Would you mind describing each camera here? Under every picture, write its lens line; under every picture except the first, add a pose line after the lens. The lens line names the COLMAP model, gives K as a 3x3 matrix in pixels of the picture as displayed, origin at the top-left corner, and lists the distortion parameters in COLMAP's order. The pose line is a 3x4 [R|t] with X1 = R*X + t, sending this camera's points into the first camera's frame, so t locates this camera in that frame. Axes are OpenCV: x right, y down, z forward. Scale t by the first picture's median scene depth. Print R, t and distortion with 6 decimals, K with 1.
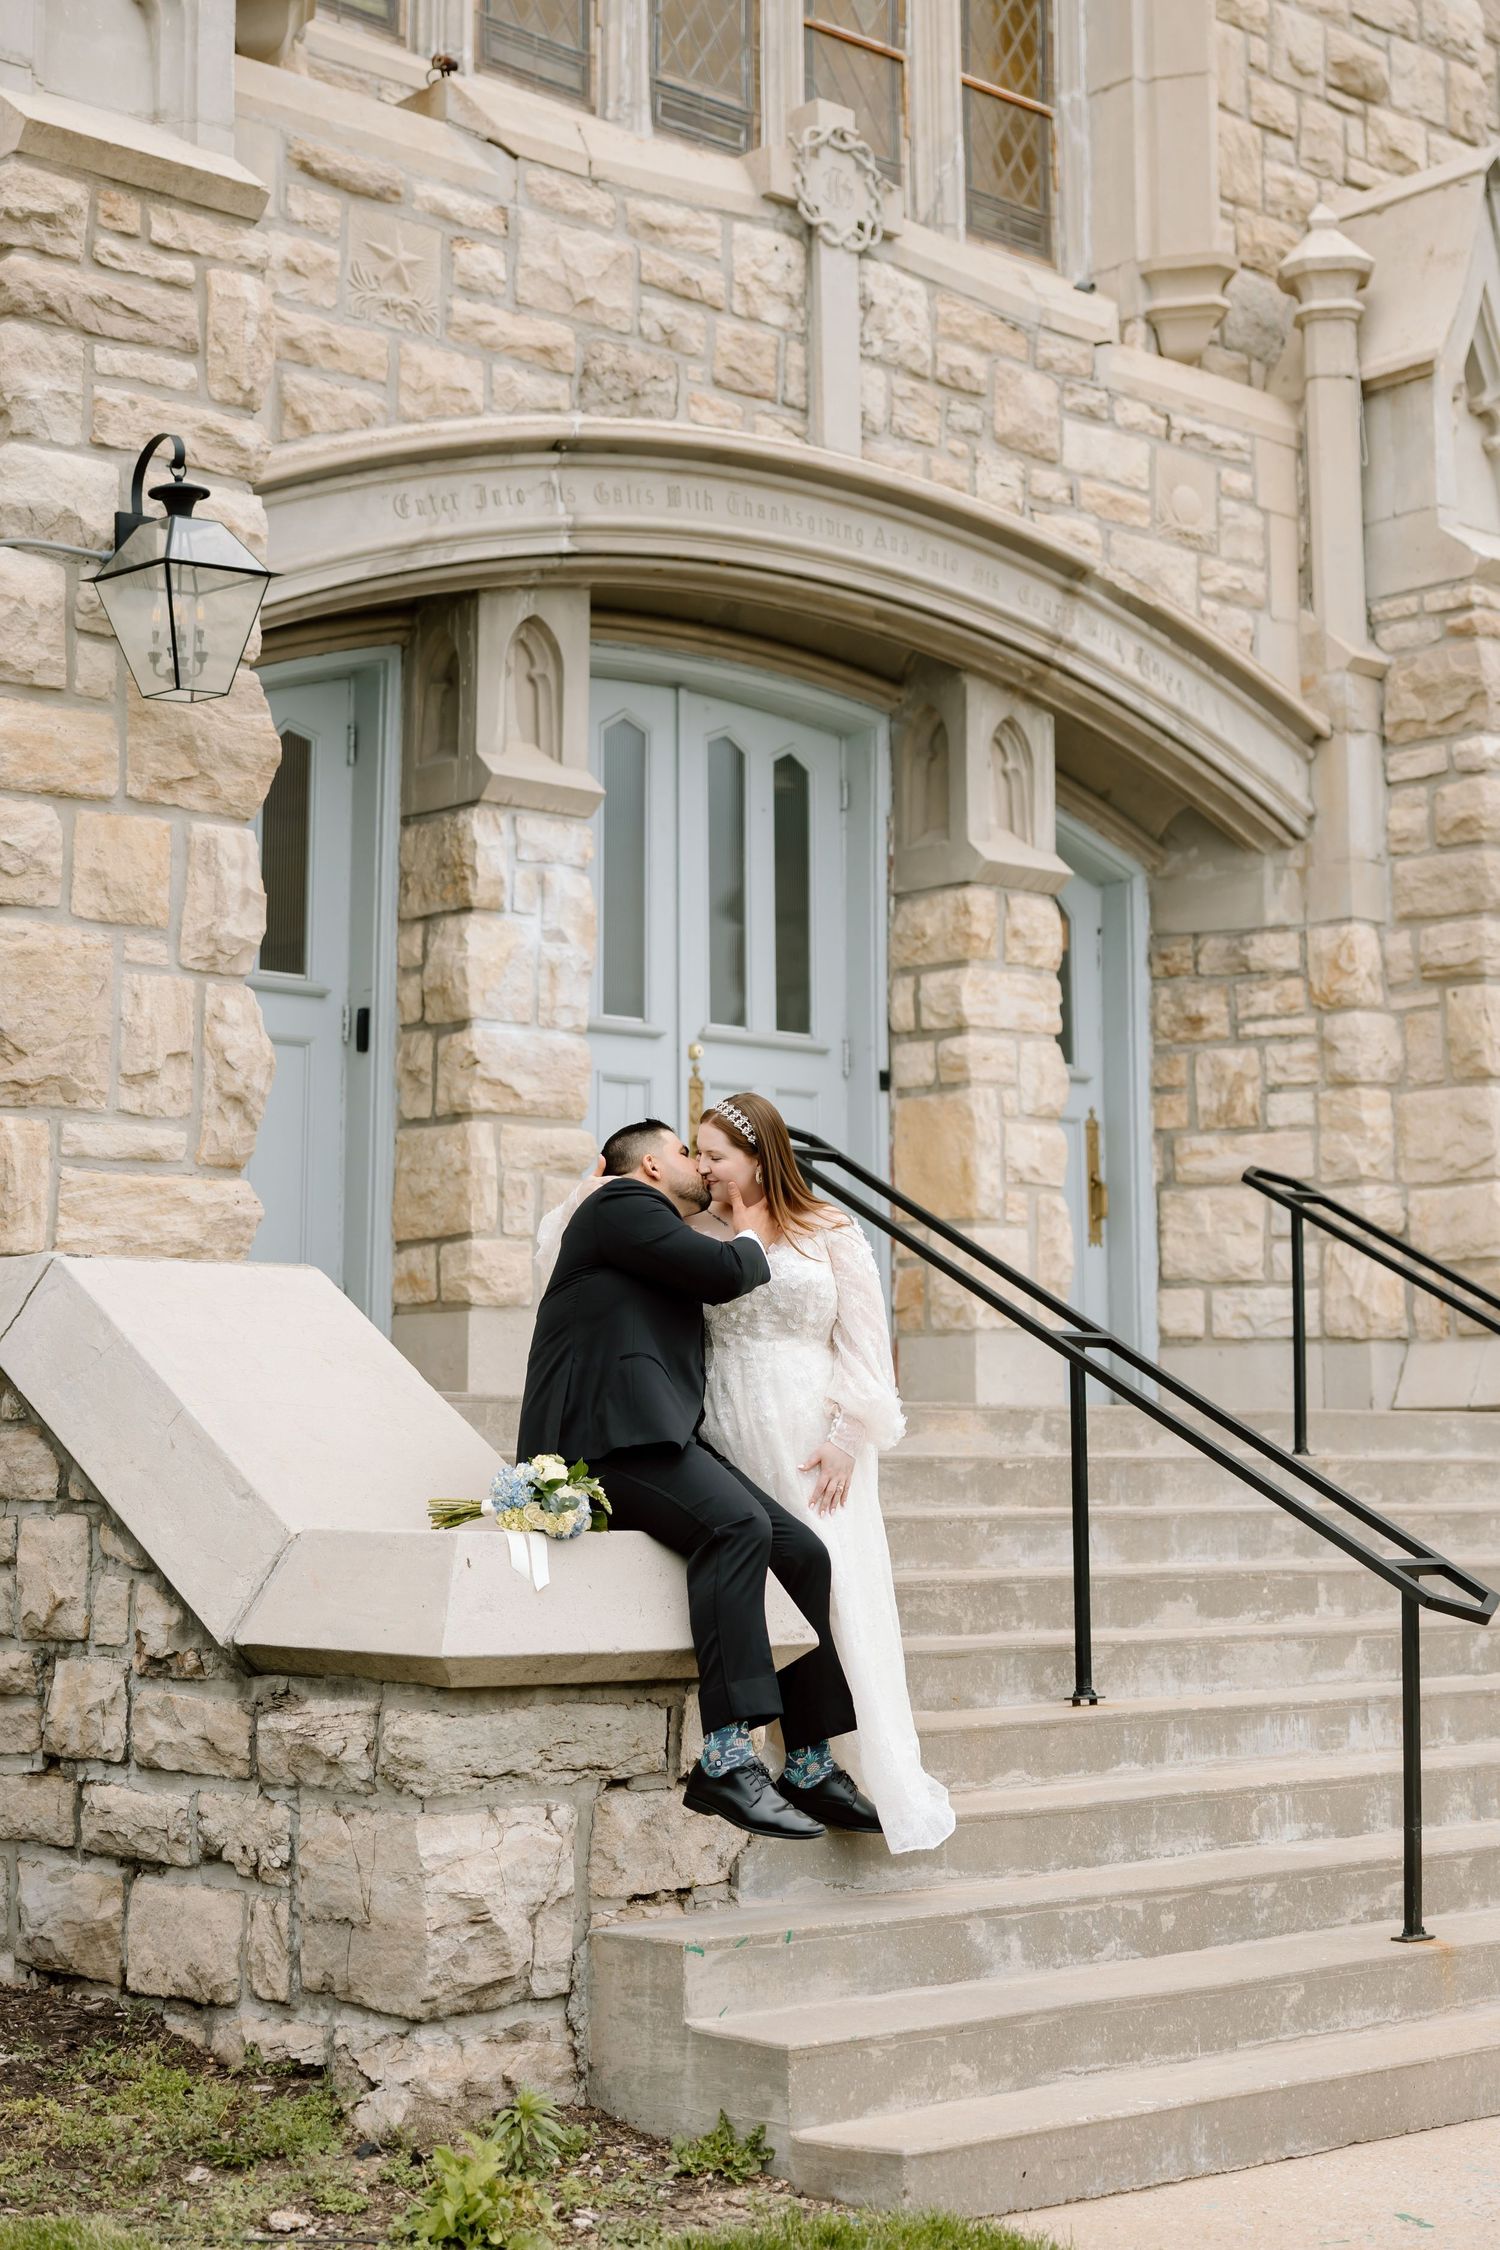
lens RADIAL K [[3392.4, 0, 789.6], [0, 3392.4, 896.4], [0, 0, 1]] dist [0.013937, 0.000000]
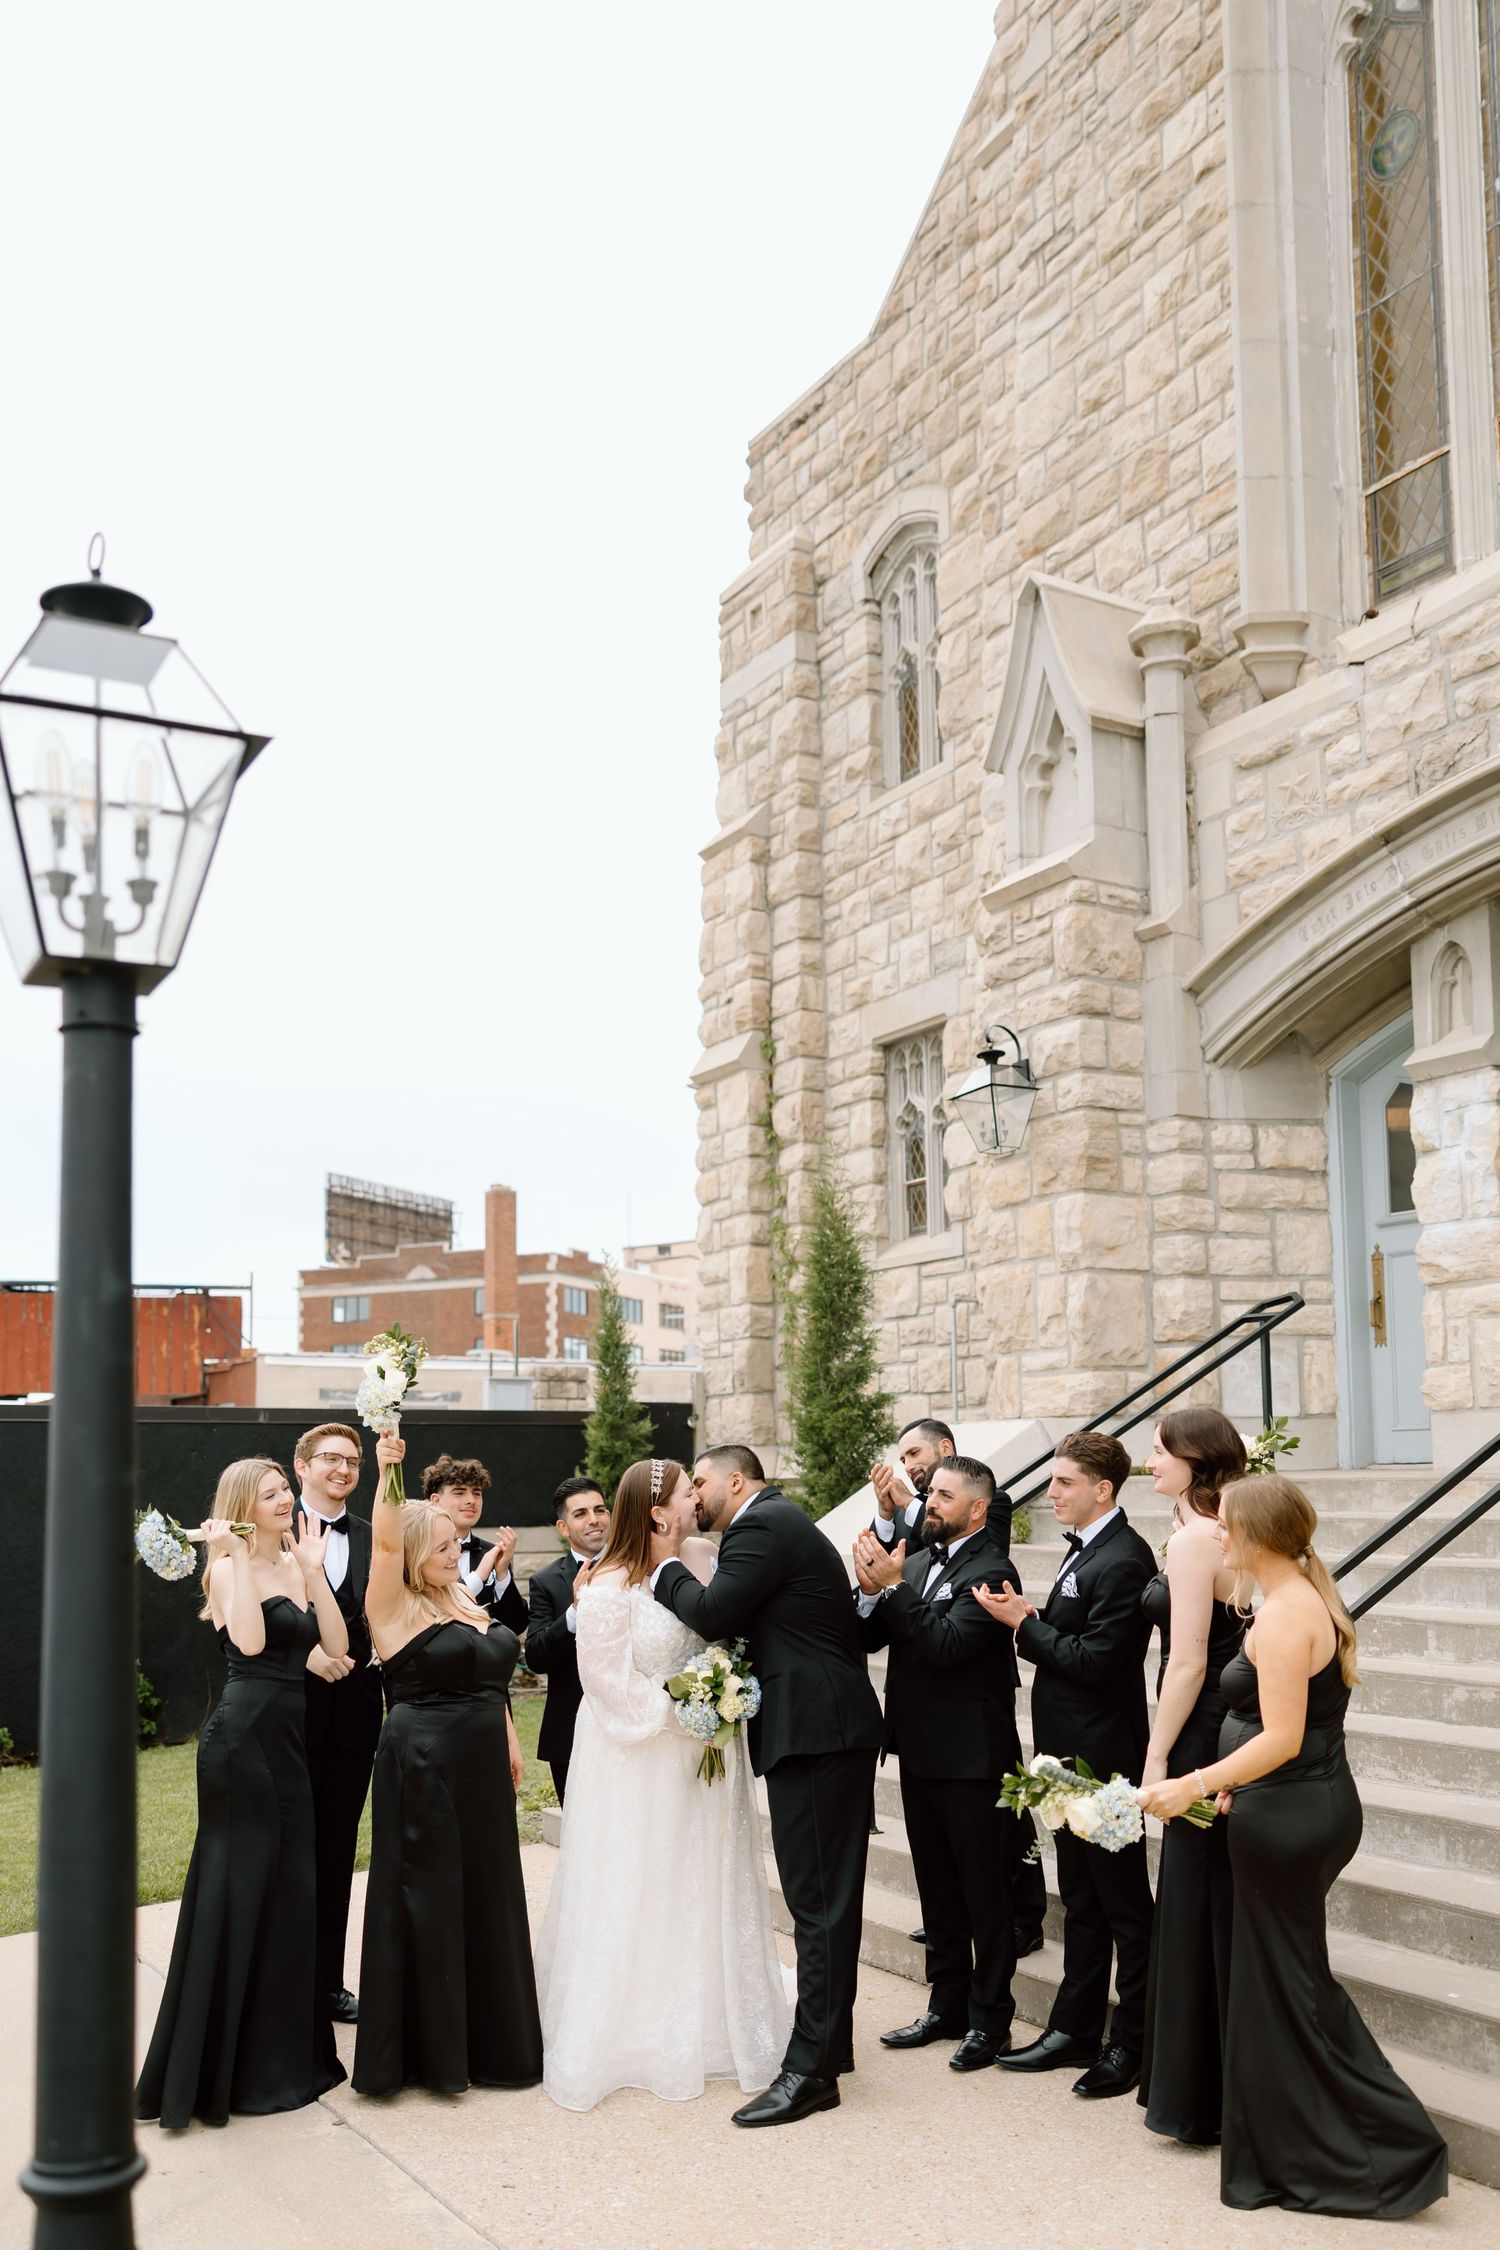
lens RADIAL K [[1919.9, 0, 742.7], [0, 1919.9, 1289.4], [0, 0, 1]] dist [0.011100, 0.000668]
pose [[-0.207041, -0.090684, -0.974120, 0.773176], [0.180145, 0.975136, -0.129067, 0.114886], [0.961604, -0.202206, -0.185557, 0.814497]]
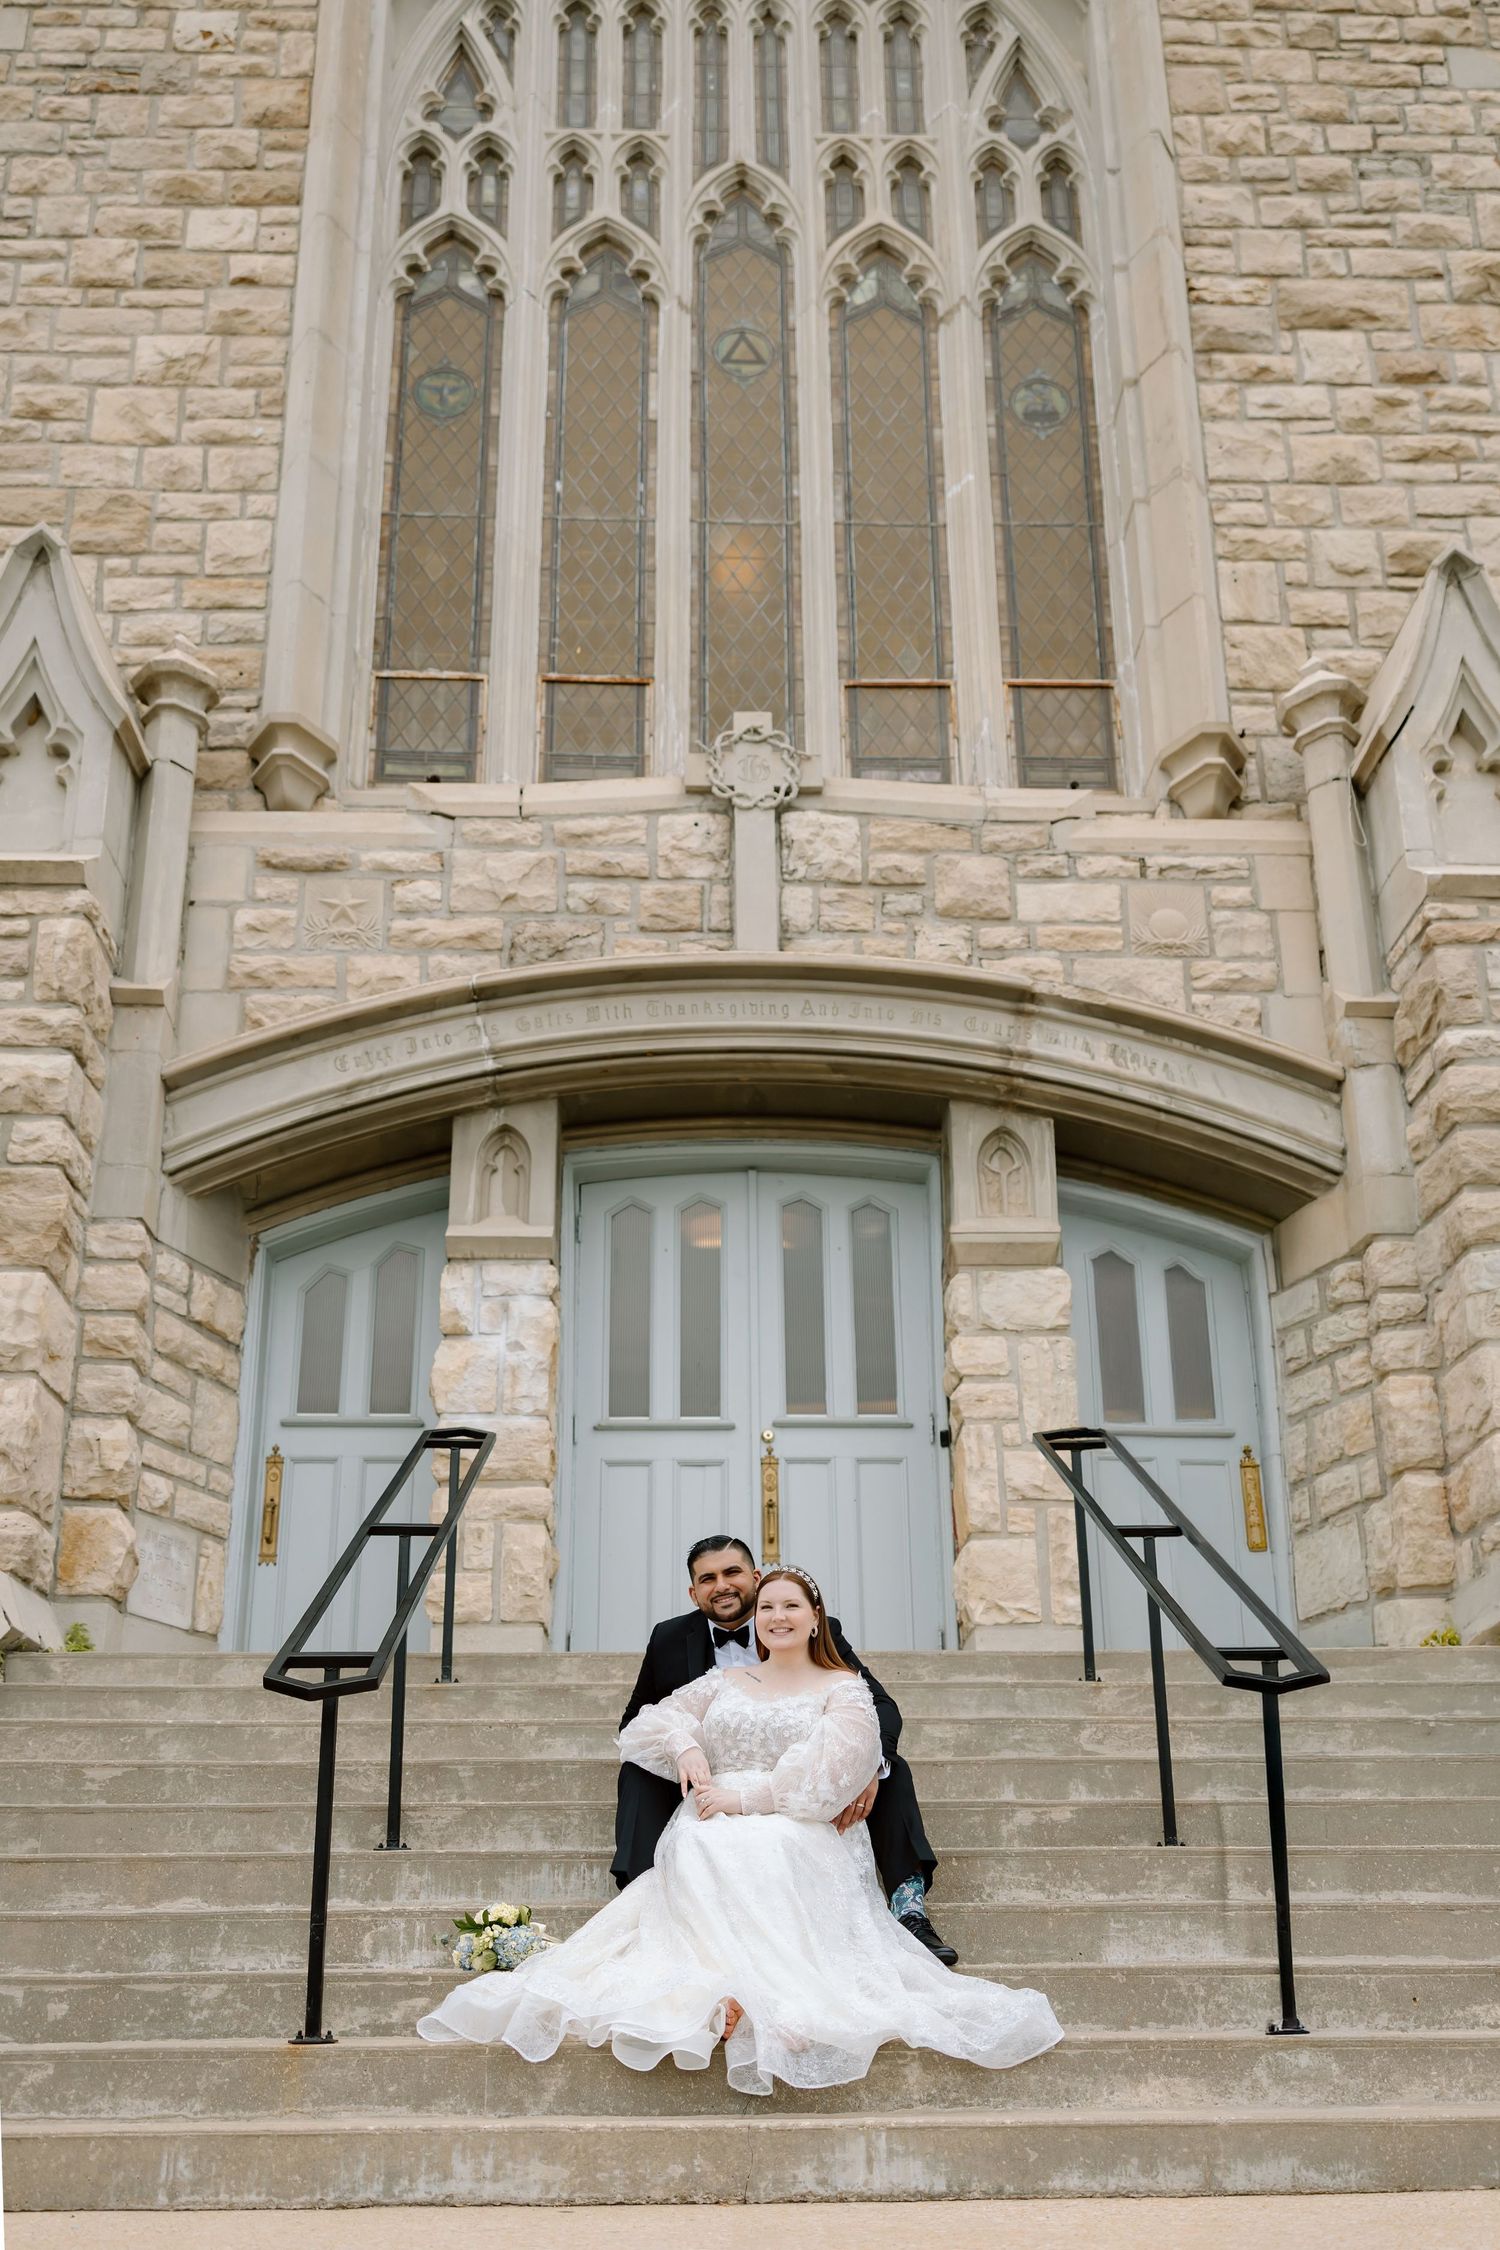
lens RADIAL K [[2005.1, 0, 729.4], [0, 2005.1, 1347.1], [0, 0, 1]] dist [0.003184, 0.006519]
pose [[0.755553, -0.212593, -0.619632, 0.465169], [0.115843, 0.974330, -0.193034, 0.167411], [0.644764, 0.074068, 0.760785, 0.443173]]
